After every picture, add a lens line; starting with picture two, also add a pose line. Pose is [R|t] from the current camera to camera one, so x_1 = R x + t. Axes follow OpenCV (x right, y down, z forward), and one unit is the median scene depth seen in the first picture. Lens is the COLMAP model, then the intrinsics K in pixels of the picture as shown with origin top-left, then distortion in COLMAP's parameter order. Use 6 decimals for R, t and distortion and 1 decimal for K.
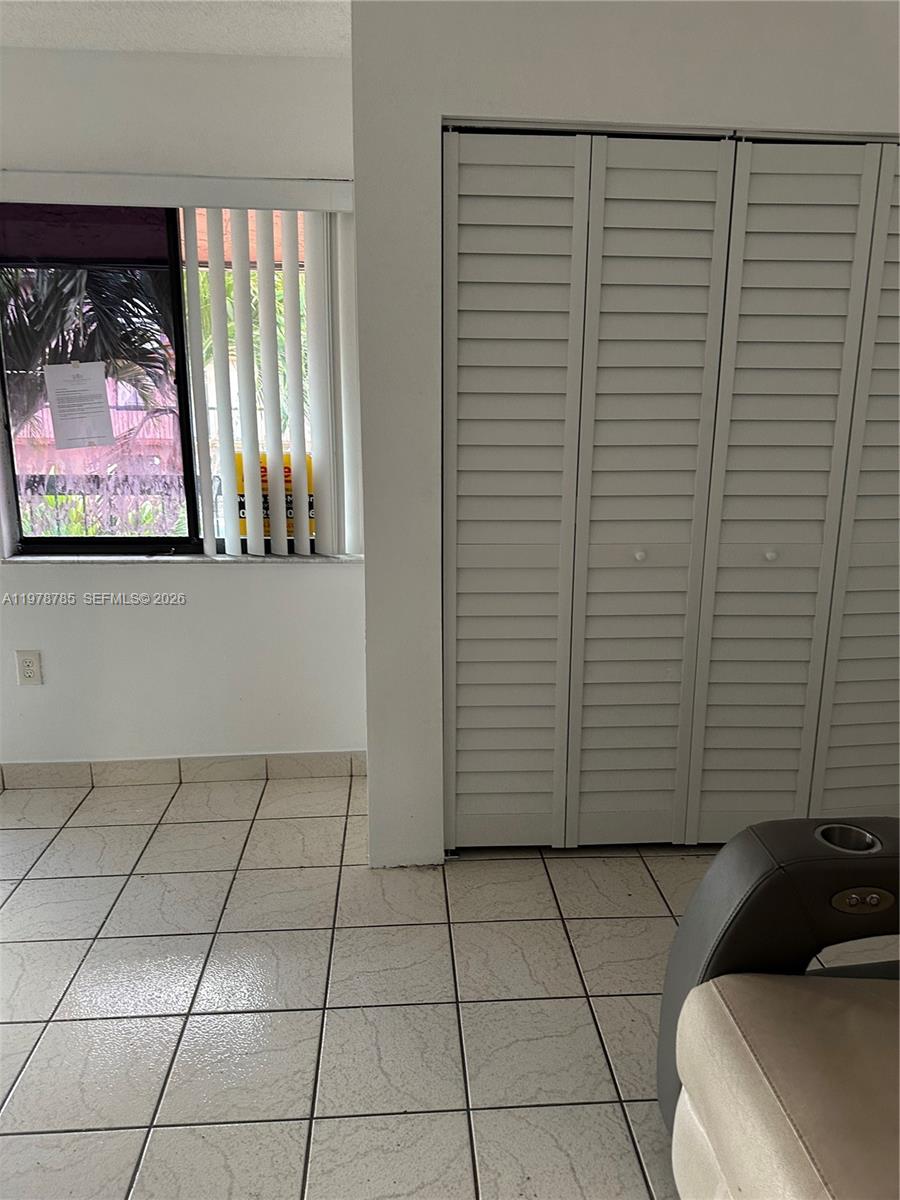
lens RADIAL K [[821.2, 0, 463.7], [0, 821.2, 602.1], [0, 0, 1]] dist [0.015843, -0.031838]
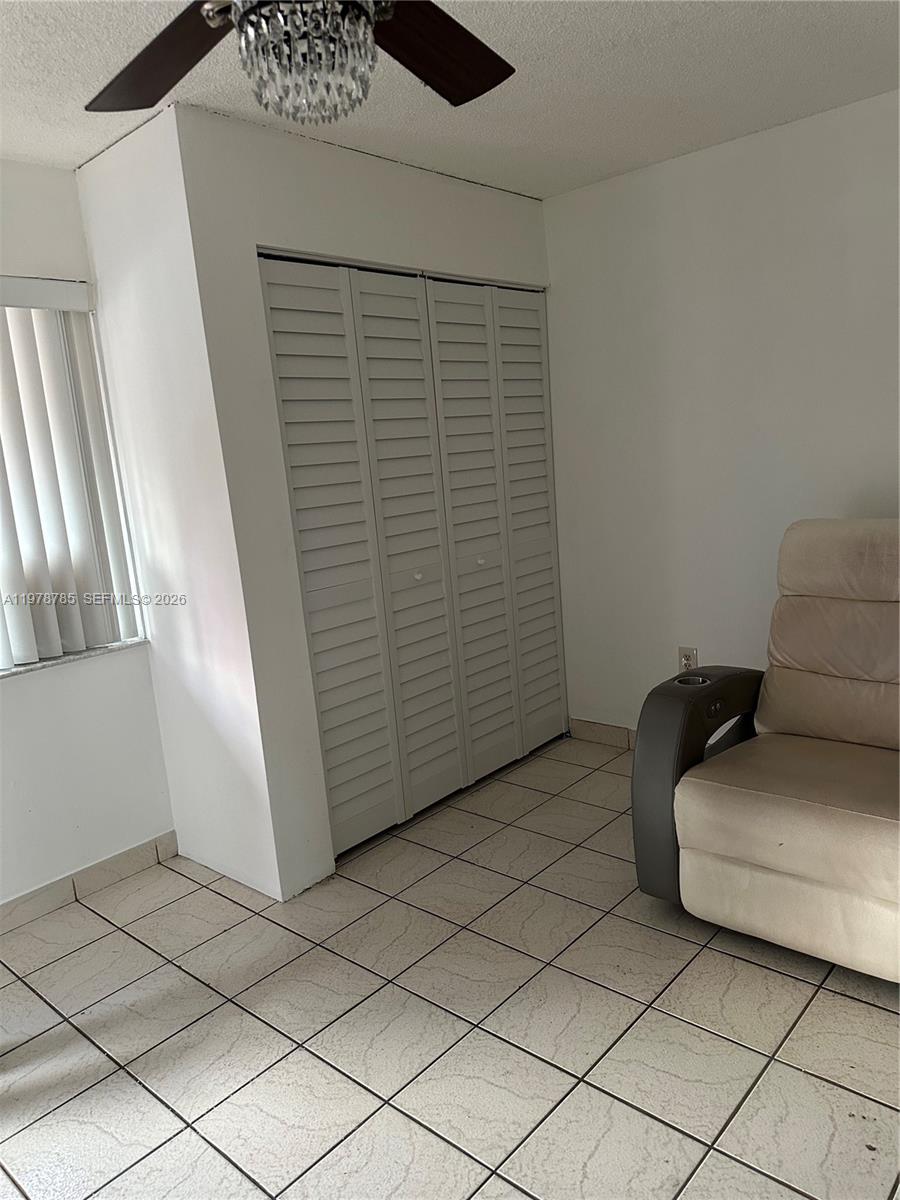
lens RADIAL K [[821.2, 0, 435.5], [0, 821.2, 616.6], [0, 0, 1]] dist [0.015843, -0.031838]
pose [[0.728065, -0.203140, 0.654717, -0.640479], [0.250701, 0.967826, 0.021502, -0.015652], [-0.638020, 0.148484, 0.755568, -0.006076]]
